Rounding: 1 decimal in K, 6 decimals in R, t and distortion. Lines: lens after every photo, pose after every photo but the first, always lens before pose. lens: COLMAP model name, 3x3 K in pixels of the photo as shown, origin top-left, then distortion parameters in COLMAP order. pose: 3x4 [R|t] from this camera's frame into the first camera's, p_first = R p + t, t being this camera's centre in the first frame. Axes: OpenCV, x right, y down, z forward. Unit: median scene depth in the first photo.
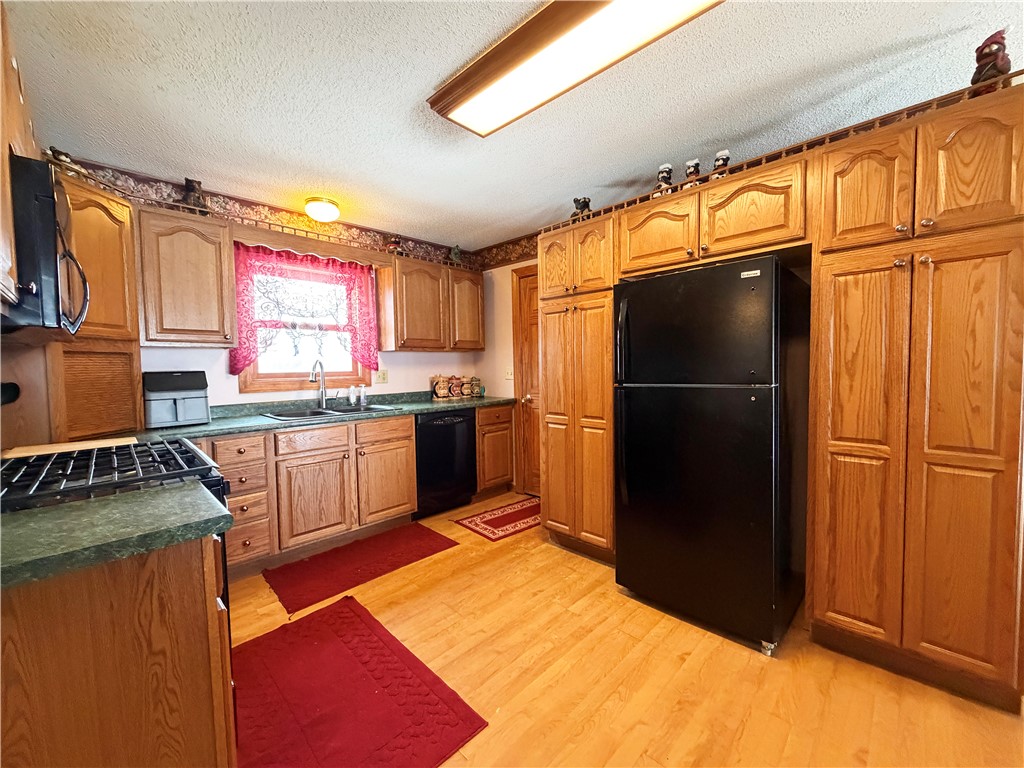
lens RADIAL K [[407.3, 0, 512.0], [0, 407.3, 384.0], [0, 0, 1]] dist [-0.003301, 0.000158]
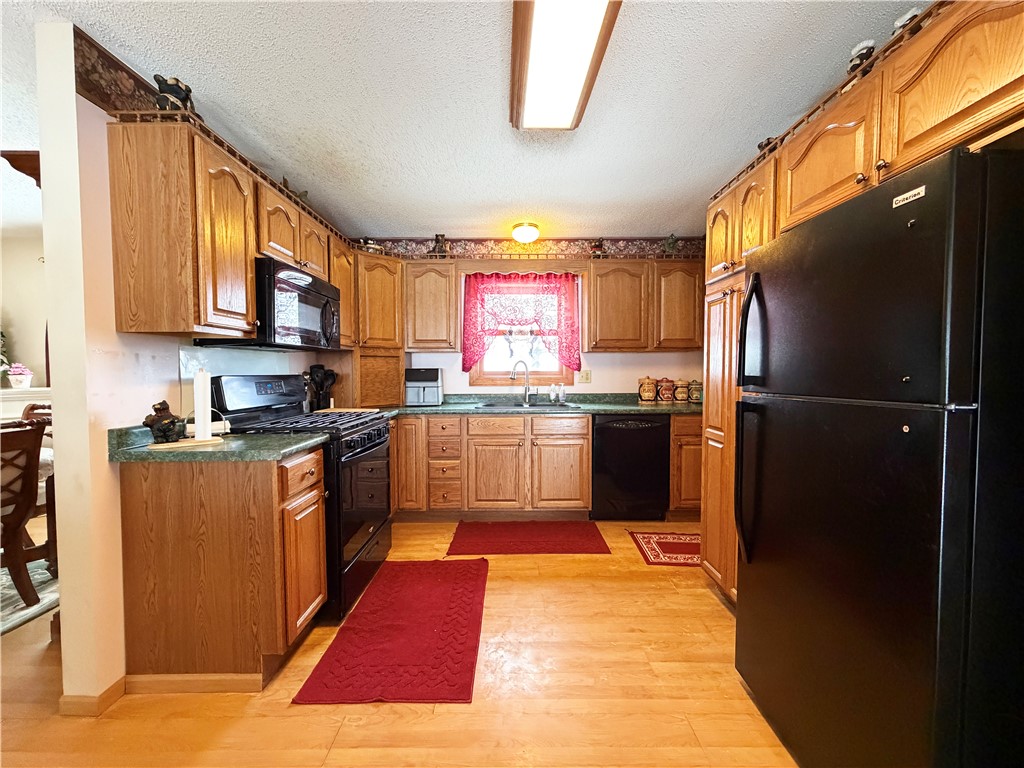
lens RADIAL K [[407.3, 0, 512.0], [0, 407.3, 384.0], [0, 0, 1]] dist [-0.003301, 0.000158]
pose [[0.704901, 0.037821, -0.708297, 0.356589], [-0.042137, 0.999047, 0.011411, -0.004080], [0.708053, 0.021802, 0.705822, 0.151981]]
